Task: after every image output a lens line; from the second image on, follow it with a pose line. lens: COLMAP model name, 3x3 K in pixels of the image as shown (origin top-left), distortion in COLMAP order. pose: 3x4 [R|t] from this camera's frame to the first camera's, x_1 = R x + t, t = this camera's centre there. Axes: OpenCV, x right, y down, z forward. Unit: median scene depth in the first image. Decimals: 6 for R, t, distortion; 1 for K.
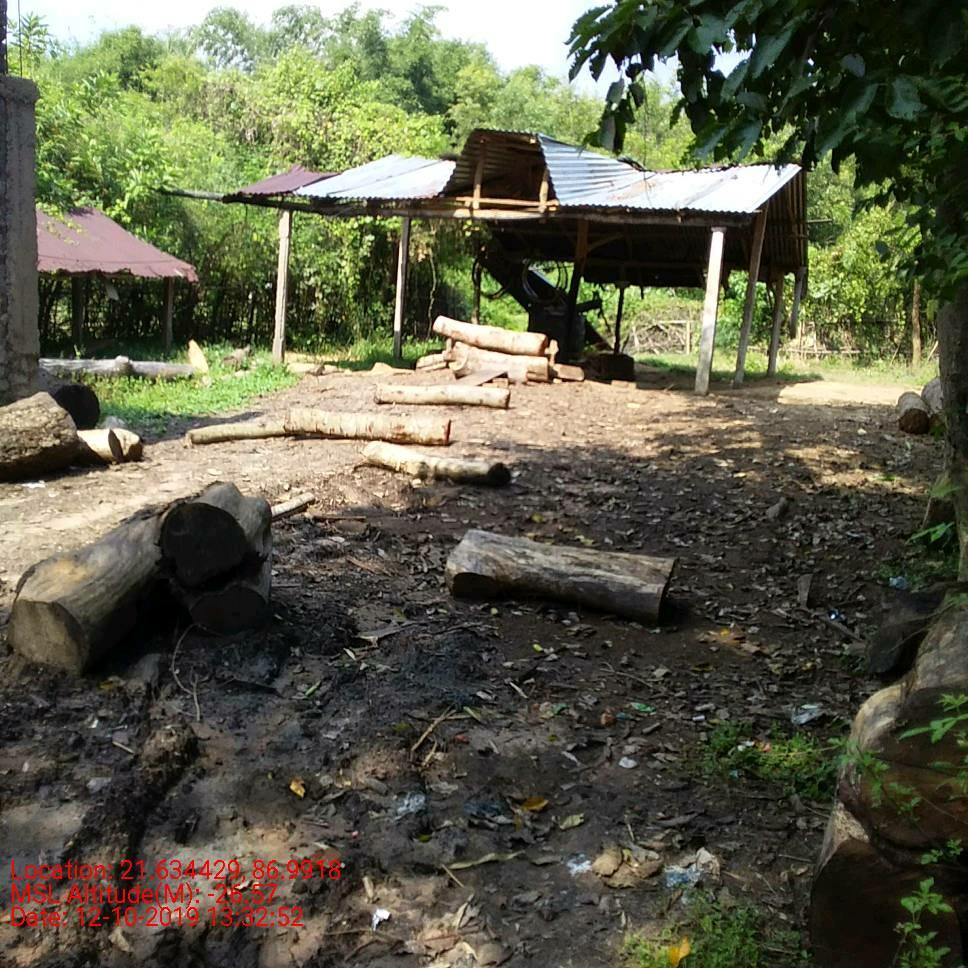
lens RADIAL K [[1189.8, 0, 482.3], [0, 1189.8, 498.0], [0, 0, 1]] dist [0.114411, -0.307557]
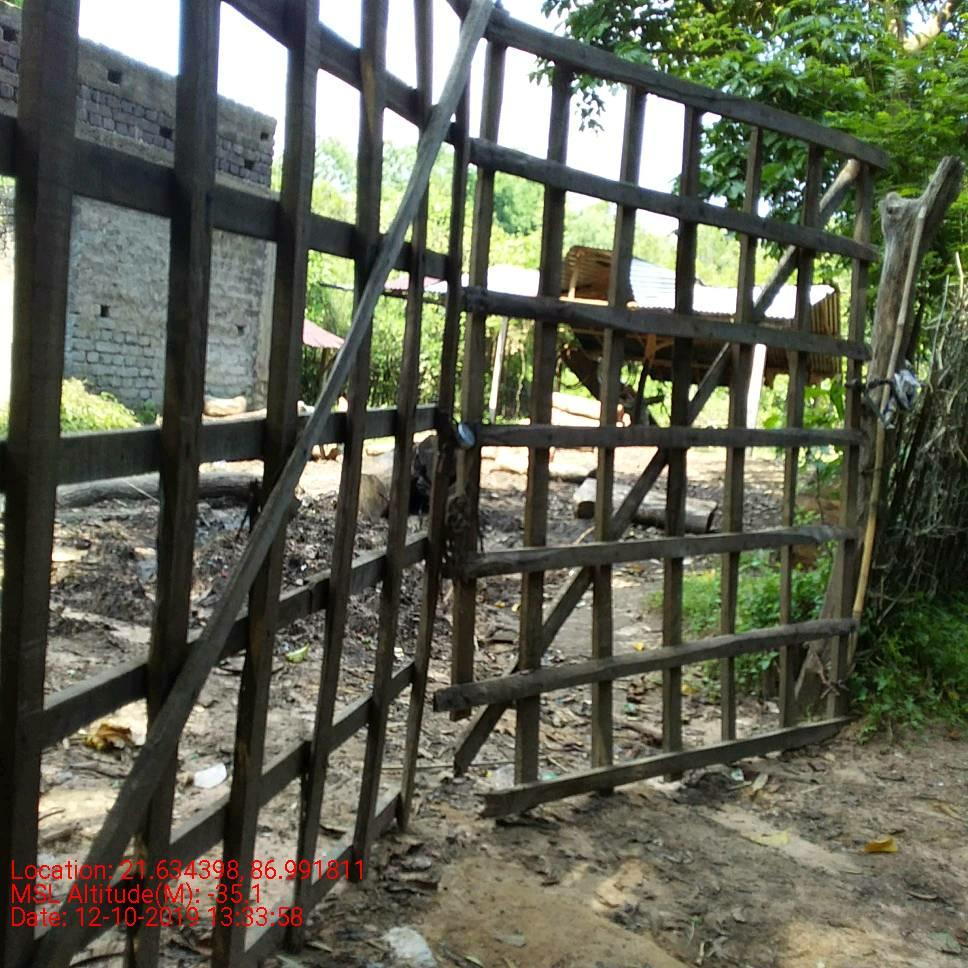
lens RADIAL K [[1174.9, 0, 484.0], [0, 1174.9, 484.0], [0, 0, 1]] dist [0.091833, -0.016910]
pose [[0.997511, 0.054656, -0.044549, -0.021617], [-0.059108, 0.992644, -0.105658, 0.056315], [0.038446, 0.108028, 0.993404, -0.152533]]
